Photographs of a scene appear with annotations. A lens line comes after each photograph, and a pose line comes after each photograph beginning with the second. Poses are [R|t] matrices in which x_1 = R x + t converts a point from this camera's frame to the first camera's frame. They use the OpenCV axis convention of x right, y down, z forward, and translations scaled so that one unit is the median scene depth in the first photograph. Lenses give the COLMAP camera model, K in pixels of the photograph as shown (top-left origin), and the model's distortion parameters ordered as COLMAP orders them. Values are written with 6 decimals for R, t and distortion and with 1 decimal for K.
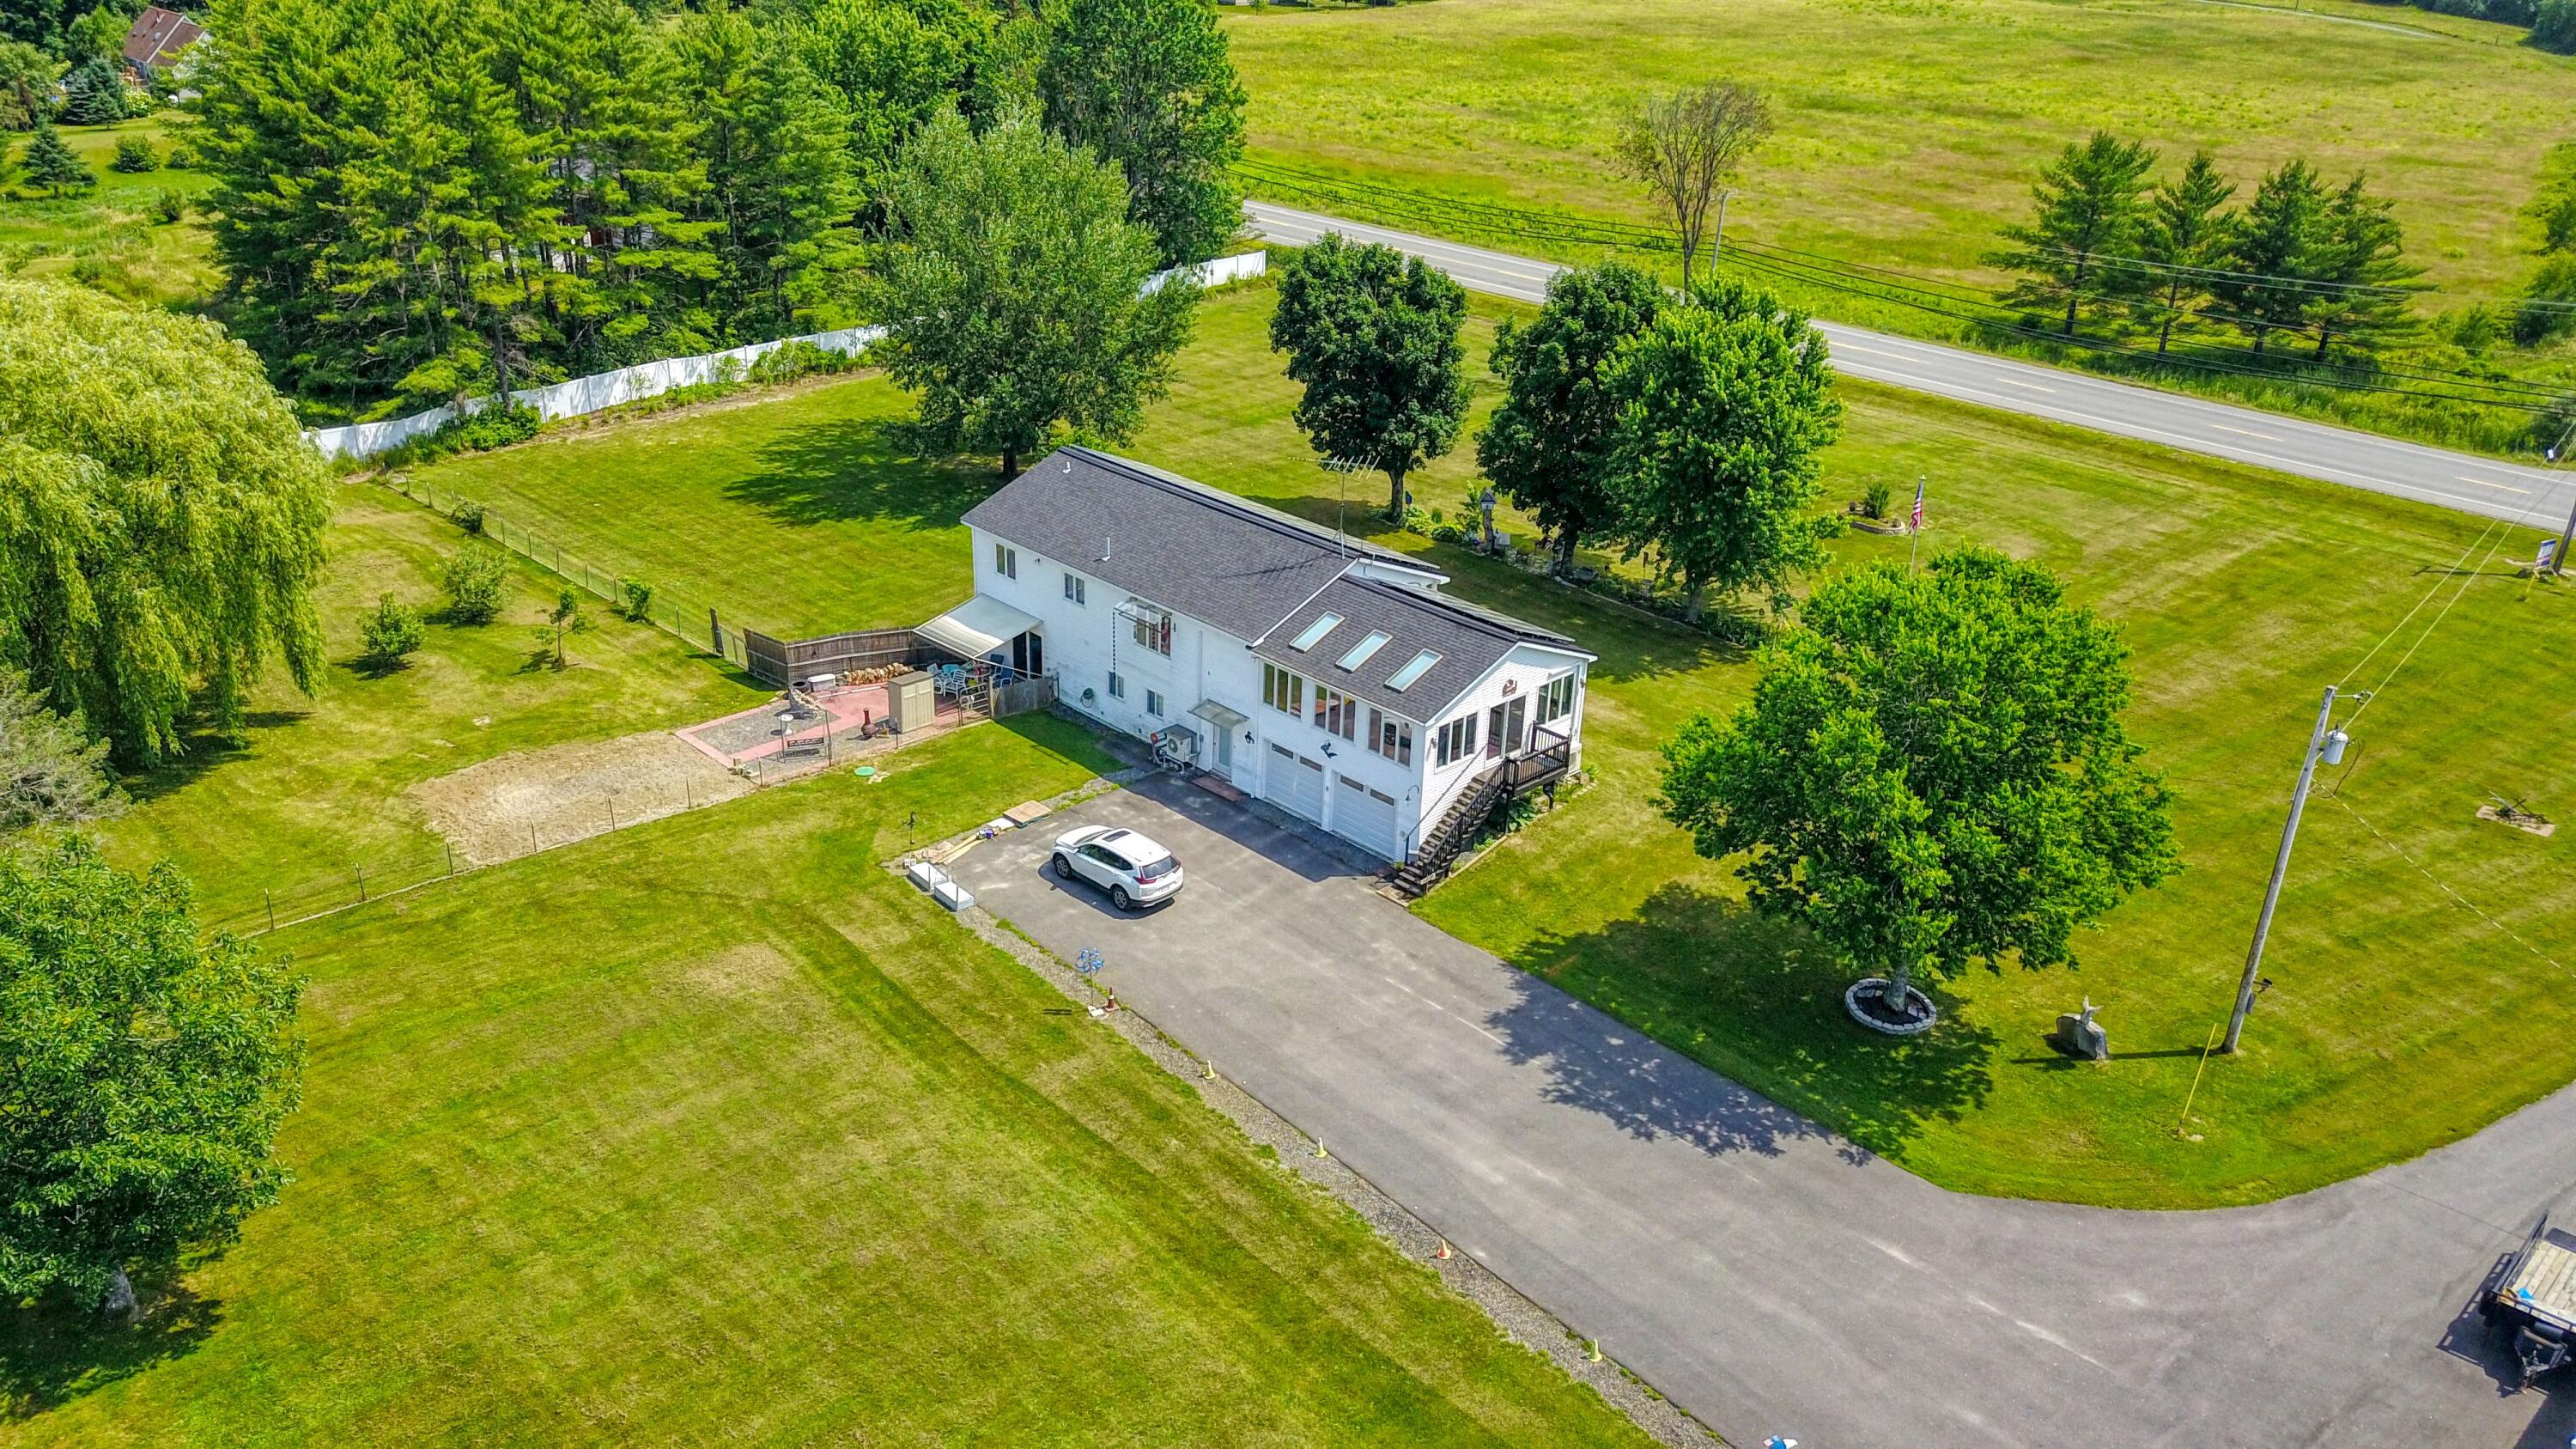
lens RADIAL K [[2054.5, 0, 1288.0], [0, 2054.5, 724.5], [0, 0, 1]] dist [0.001178, -0.000981]
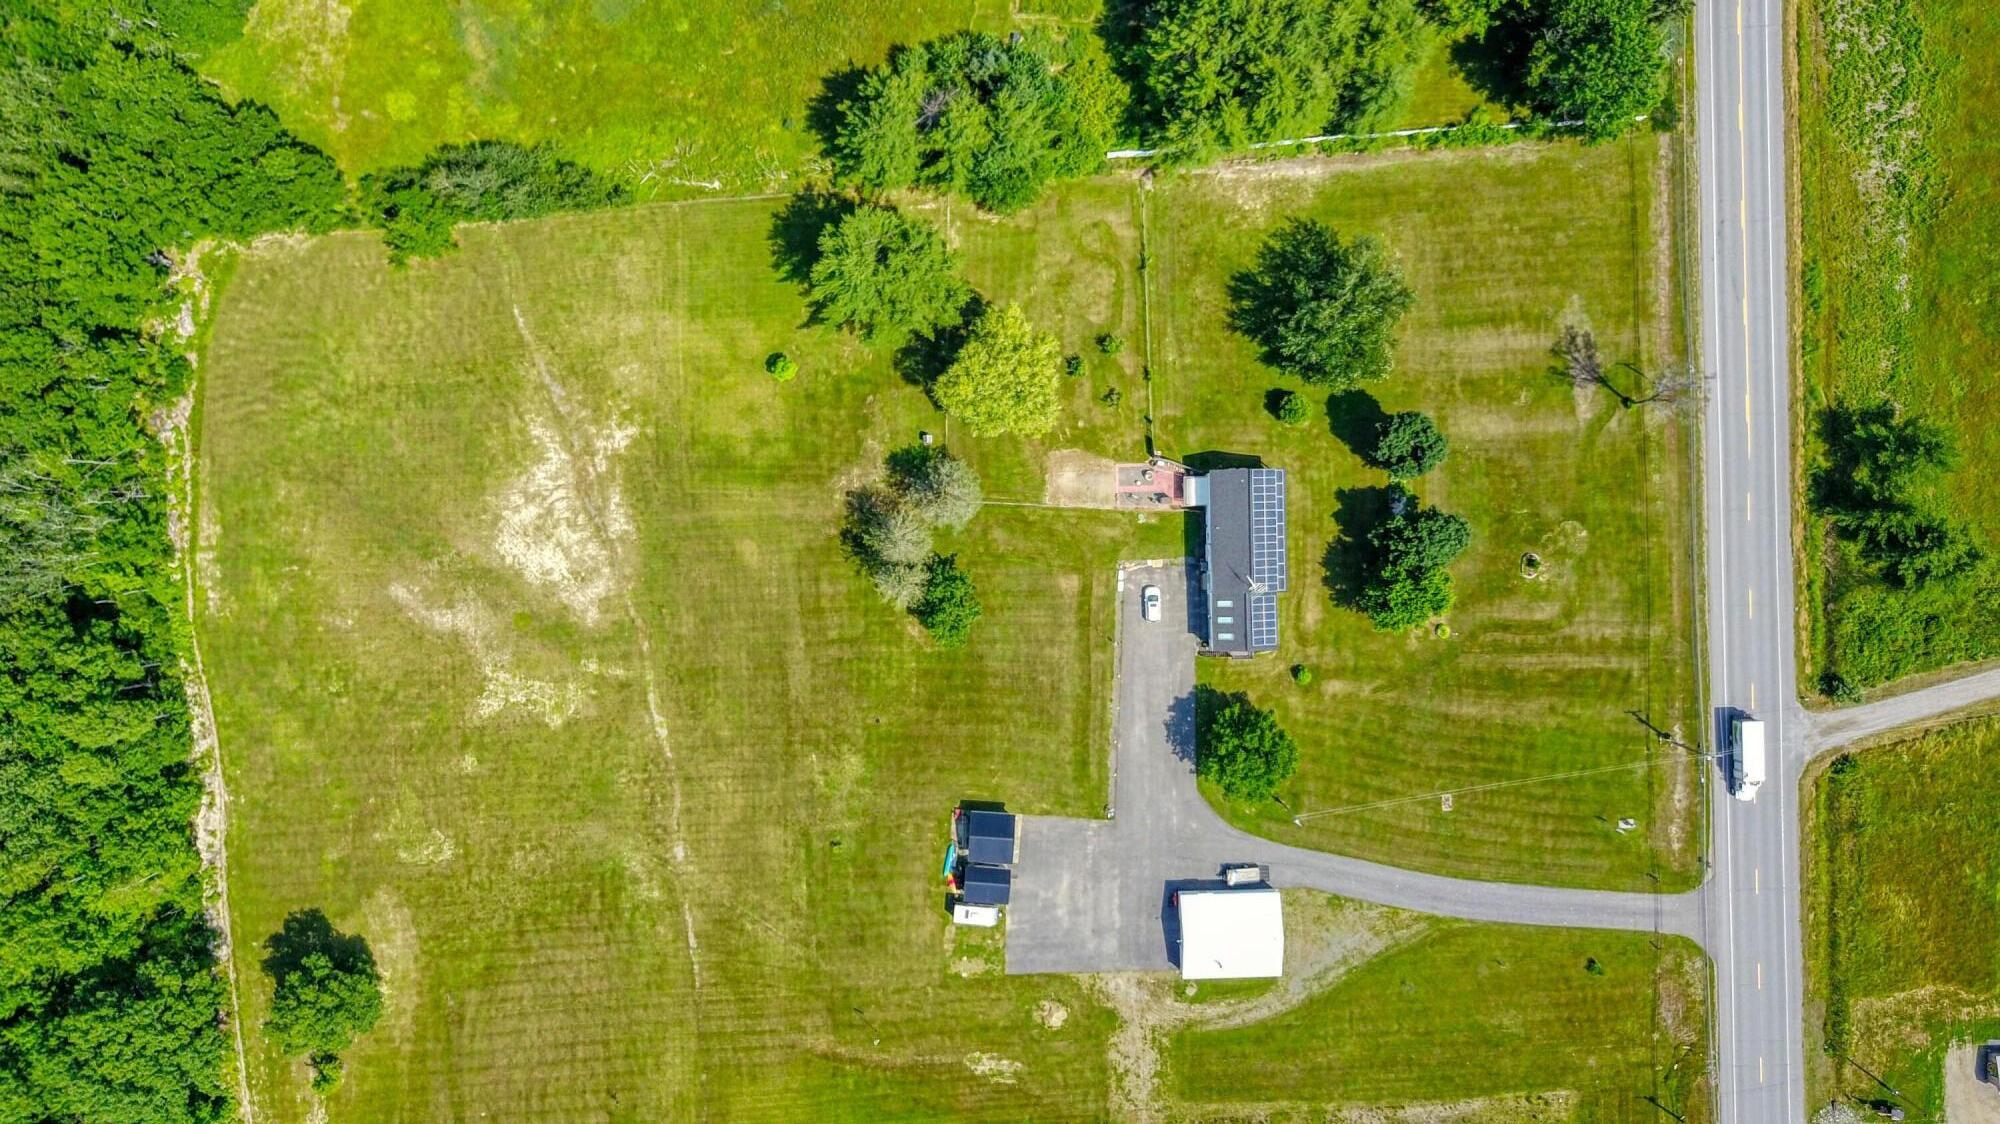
lens RADIAL K [[1594.8, 0, 1000.0], [0, 1594.8, 562.0], [0, 0, 1]] dist [0.001178, -0.000981]
pose [[0.739114, 0.673469, 0.012242, -0.402791], [-0.227853, 0.232876, 0.945437, -2.908408], [0.633872, -0.701575, 0.325574, -0.223811]]
